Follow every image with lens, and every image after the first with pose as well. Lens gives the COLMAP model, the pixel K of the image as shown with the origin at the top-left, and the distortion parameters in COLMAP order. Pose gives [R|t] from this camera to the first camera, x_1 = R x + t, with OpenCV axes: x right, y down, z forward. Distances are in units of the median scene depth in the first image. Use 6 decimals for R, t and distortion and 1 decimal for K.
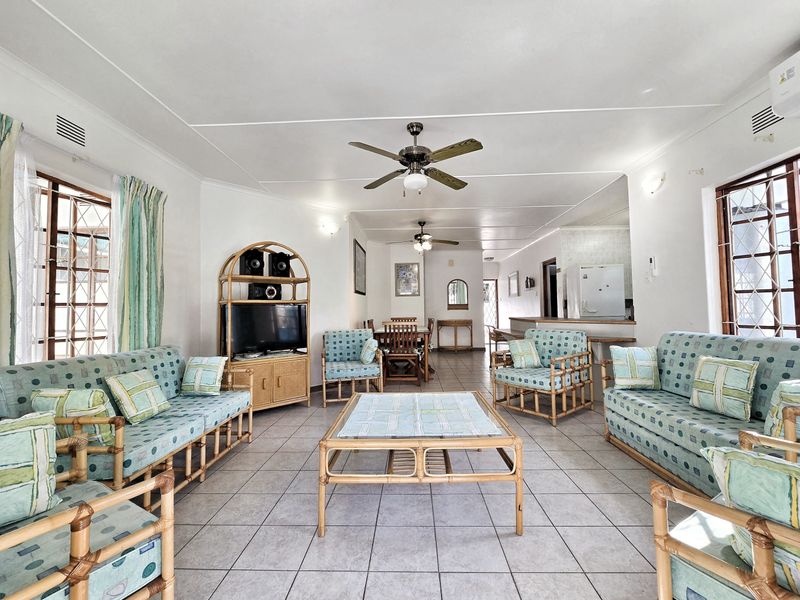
lens RADIAL K [[334.6, 0, 400.0], [0, 334.6, 300.0], [0, 0, 1]] dist [-0.001585, 0.000037]
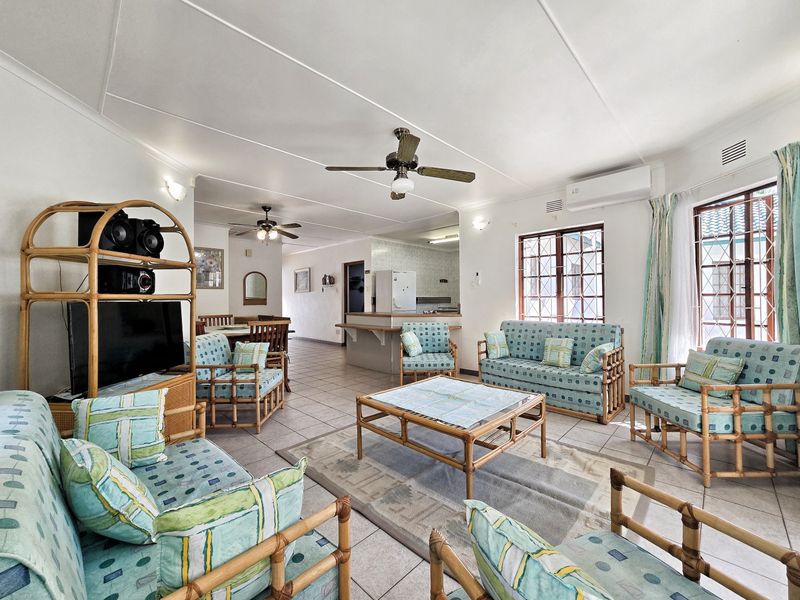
lens RADIAL K [[325.4, 0, 400.0], [0, 325.4, 300.0], [0, 0, 1]] dist [-0.001080, 0.000163]
pose [[0.675681, 0.008930, 0.737140, -0.393496], [-0.025329, 0.999617, 0.011108, -0.006613], [-0.736759, -0.026176, 0.675649, 0.177817]]
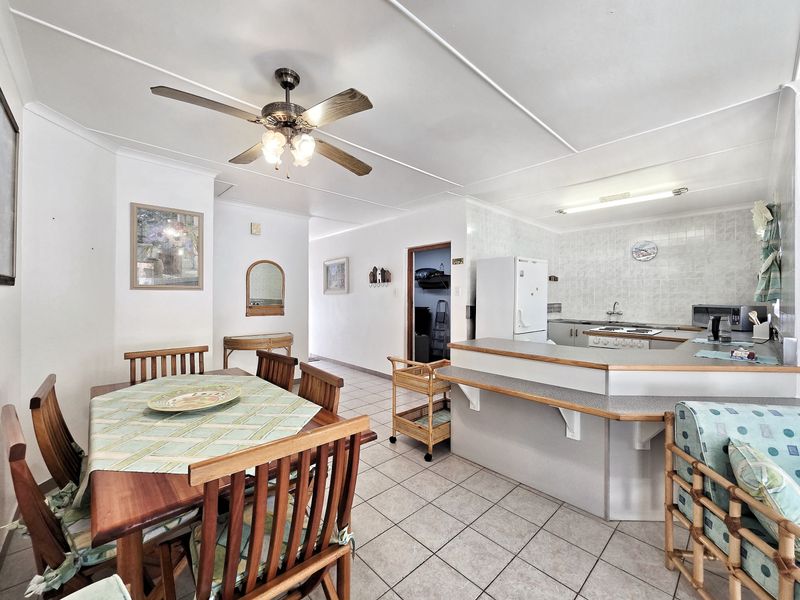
lens RADIAL K [[325.4, 0, 400.0], [0, 325.4, 300.0], [0, 0, 1]] dist [-0.001080, 0.000163]
pose [[0.706948, 0.011751, 0.707167, -0.095061], [-0.033332, 0.999305, 0.016717, -0.022924], [-0.706479, -0.035389, 0.706848, 0.819649]]
